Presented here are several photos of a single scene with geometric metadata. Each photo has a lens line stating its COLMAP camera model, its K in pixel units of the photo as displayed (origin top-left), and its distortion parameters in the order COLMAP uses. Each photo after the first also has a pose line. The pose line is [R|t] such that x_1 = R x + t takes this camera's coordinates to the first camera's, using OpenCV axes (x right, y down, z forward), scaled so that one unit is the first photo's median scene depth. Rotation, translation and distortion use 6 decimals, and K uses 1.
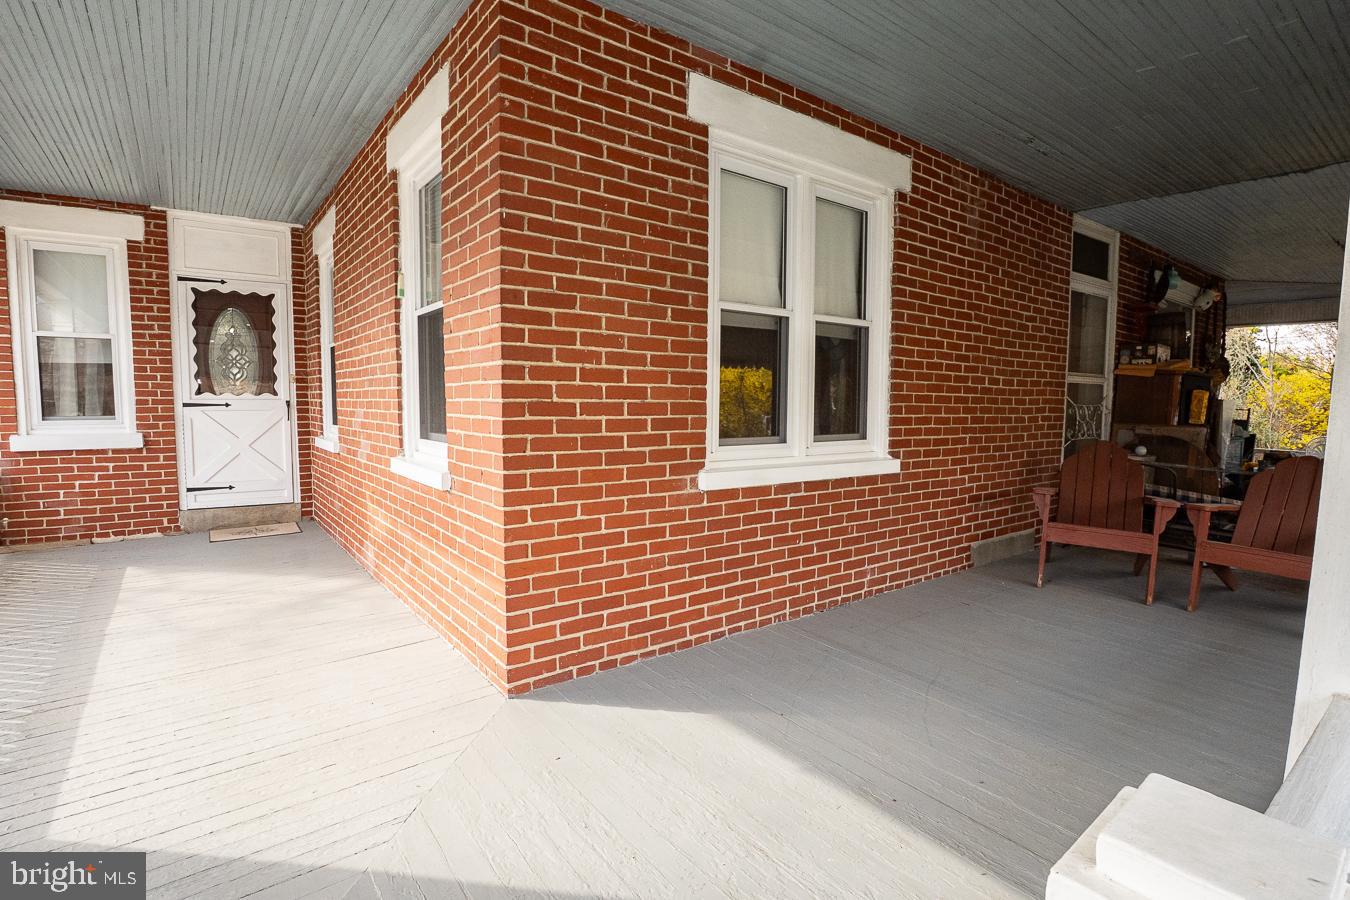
lens RADIAL K [[660.3, 0, 663.8], [0, 660.3, 451.7], [0, 0, 1]] dist [-0.040462, 0.008199]
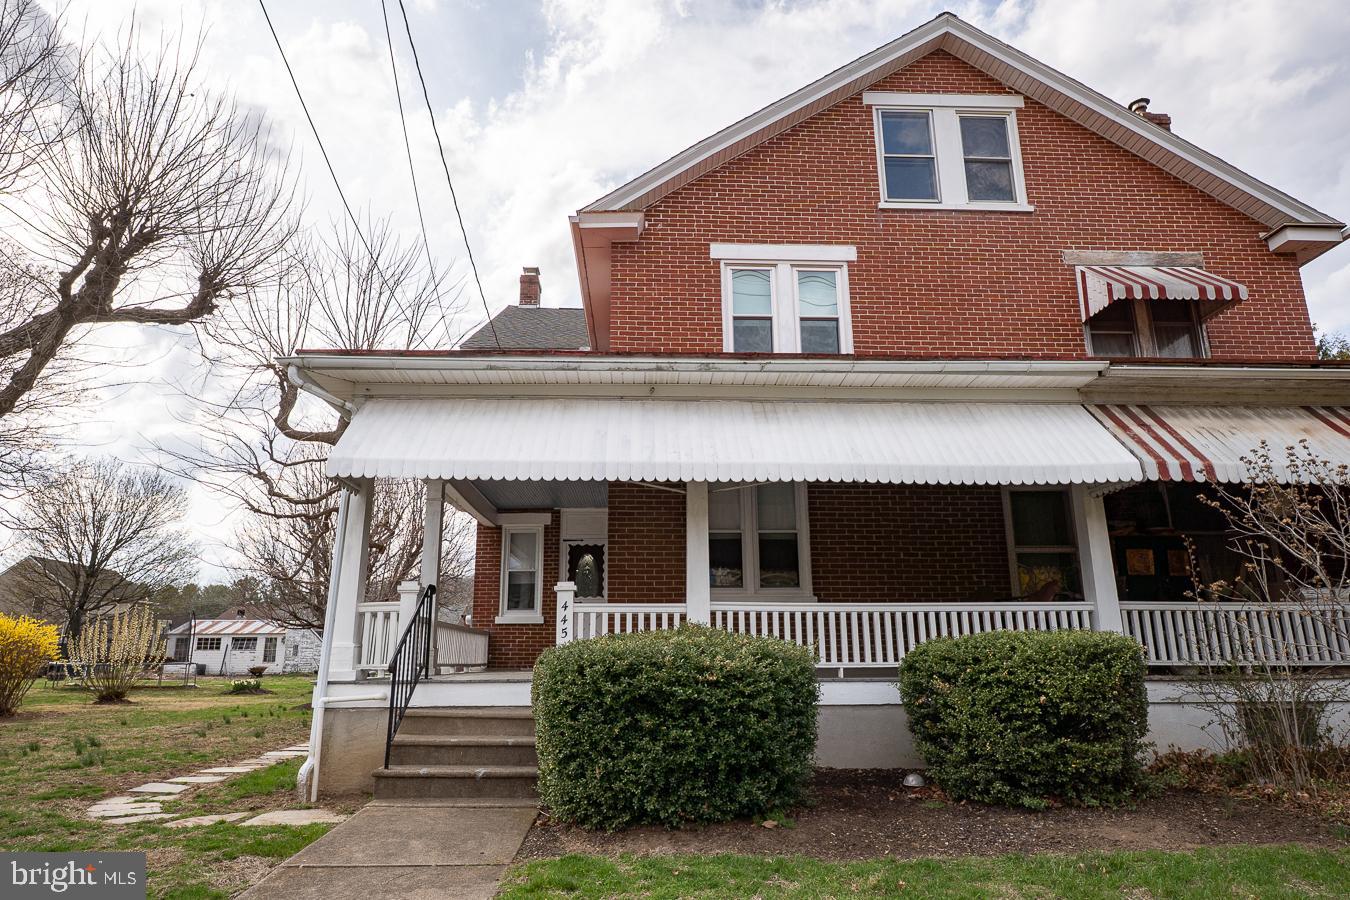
lens RADIAL K [[817.4, 0, 674.5], [0, 817.4, 456.9], [0, 0, 1]] dist [-0.010224, 0.000278]
pose [[0.825823, -0.150719, -0.543415, 1.900232], [-0.030618, 0.950218, -0.310079, 0.525827], [0.563098, 0.272709, 0.780097, -1.729231]]
